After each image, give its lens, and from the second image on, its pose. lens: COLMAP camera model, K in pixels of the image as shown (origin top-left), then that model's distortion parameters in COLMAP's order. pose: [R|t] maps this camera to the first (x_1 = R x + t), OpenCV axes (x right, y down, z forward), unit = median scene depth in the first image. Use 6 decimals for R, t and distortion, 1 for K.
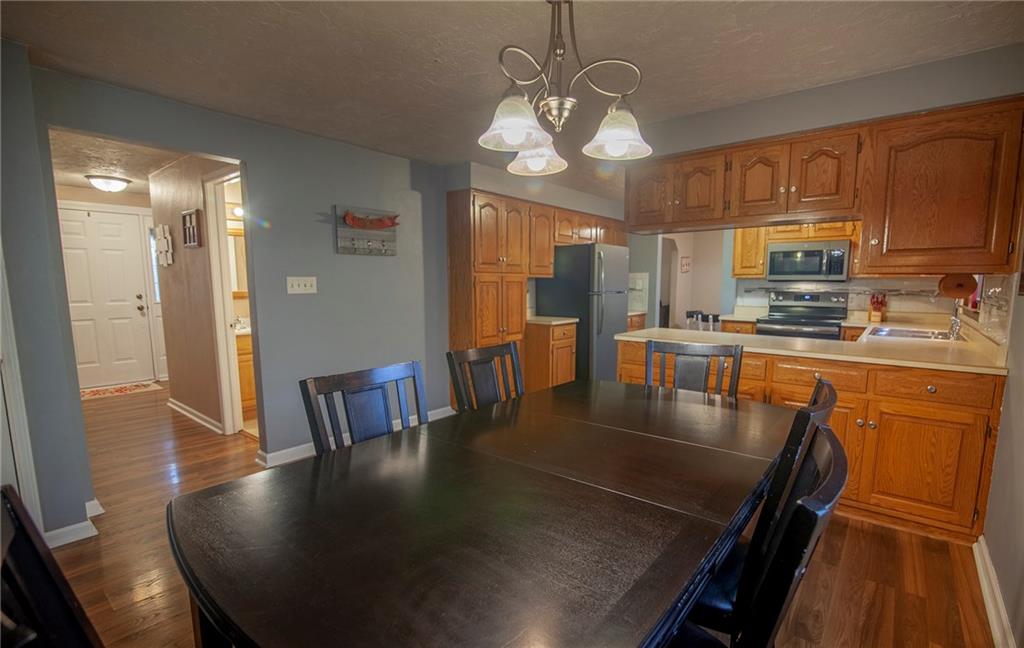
lens RADIAL K [[478.7, 0, 518.7], [0, 478.7, 341.8], [0, 0, 1]] dist [-0.017277, -0.001019]
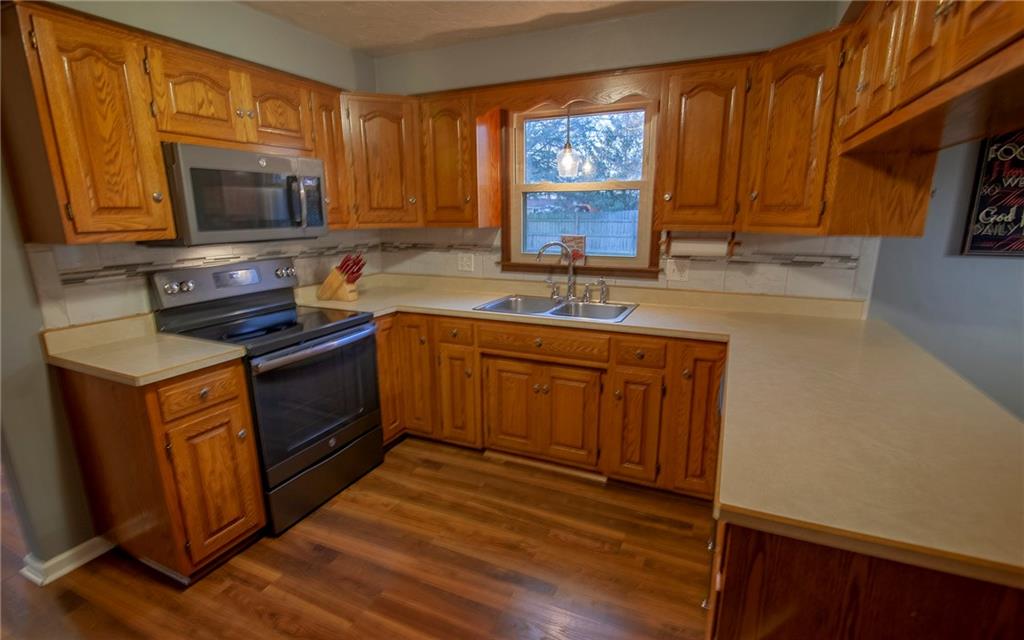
lens RADIAL K [[478.7, 0, 514.3], [0, 478.7, 327.9], [0, 0, 1]] dist [-0.017277, -0.001019]
pose [[-0.250778, -0.229229, 0.940513, 0.097365], [0.125324, 0.955696, 0.266345, -0.145486], [-0.959898, 0.184662, -0.210939, 0.915093]]
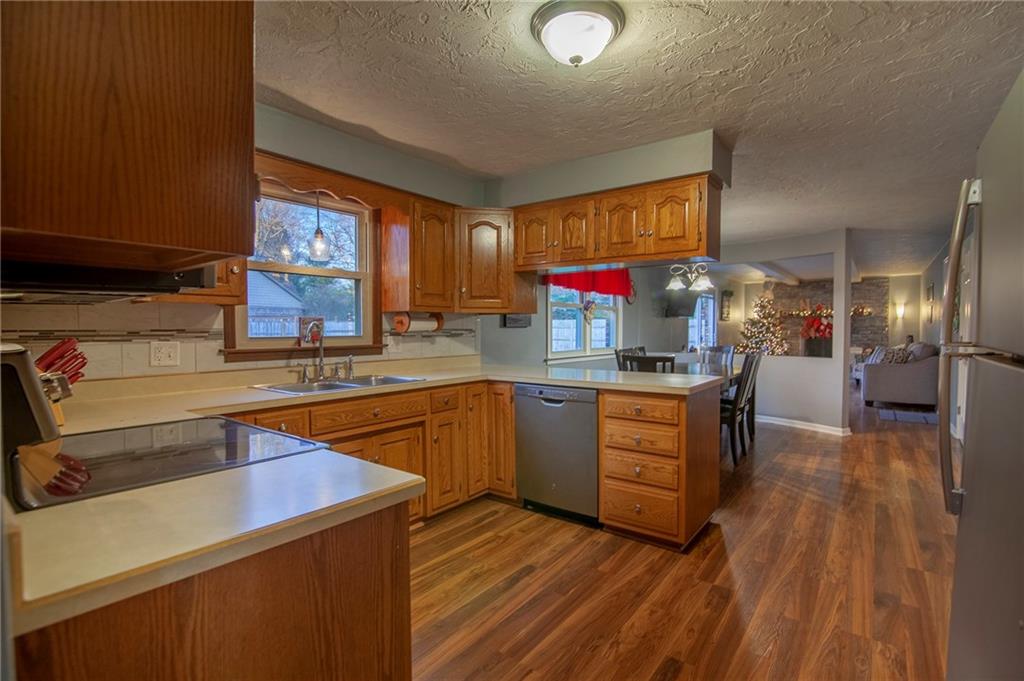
lens RADIAL K [[482.3, 0, 520.4], [0, 482.3, 341.9], [0, 0, 1]] dist [-0.012068, 0.000109]
pose [[-0.999241, -0.000585, -0.038963, 0.432239], [-0.006515, 0.988323, 0.152237, -0.150649], [0.038418, 0.152375, -0.987576, 1.308158]]
